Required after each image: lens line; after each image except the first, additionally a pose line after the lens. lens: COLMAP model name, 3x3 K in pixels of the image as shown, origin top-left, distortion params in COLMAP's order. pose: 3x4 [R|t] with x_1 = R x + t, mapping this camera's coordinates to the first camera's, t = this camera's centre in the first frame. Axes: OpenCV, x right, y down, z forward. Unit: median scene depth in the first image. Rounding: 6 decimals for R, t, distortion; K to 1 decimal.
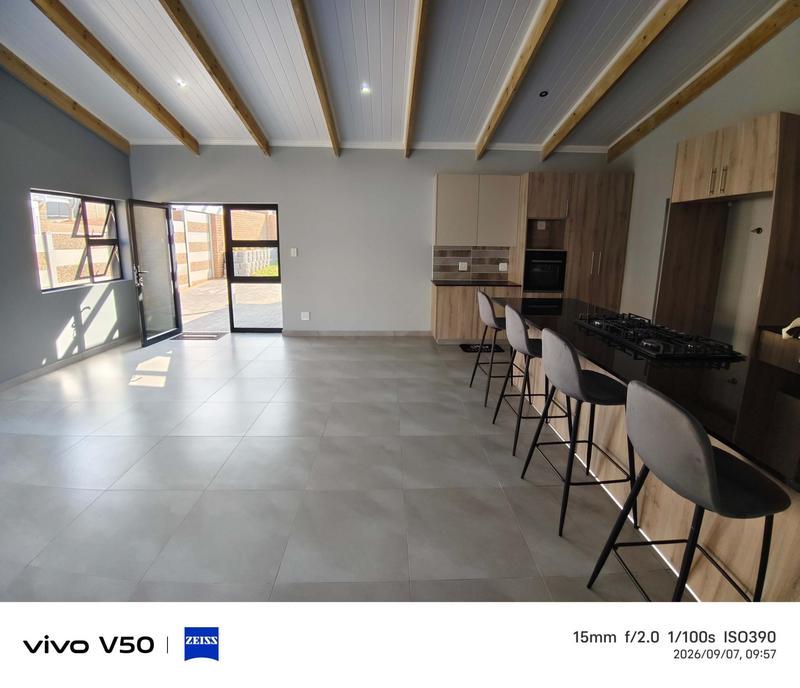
lens RADIAL K [[398.8, 0, 381.3], [0, 398.8, 299.5], [0, 0, 1]] dist [-0.004896, -0.001706]
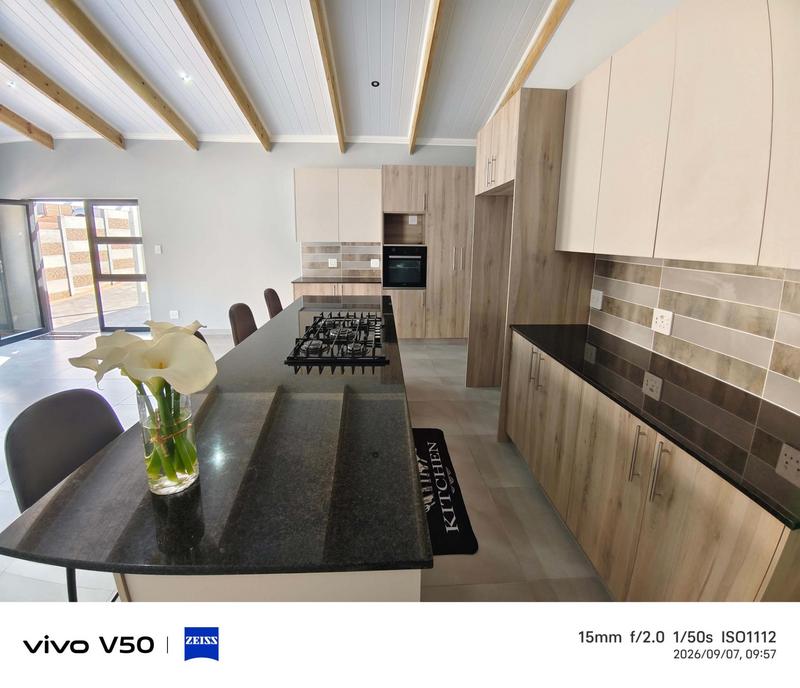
lens RADIAL K [[403.4, 0, 387.9], [0, 403.4, 297.4], [0, 0, 1]] dist [-0.002380, -0.000414]
pose [[0.999982, -0.005615, 0.002288, 0.337564], [0.005610, 0.999981, 0.002369, -0.000255], [-0.002301, -0.002356, 0.999995, 0.013481]]
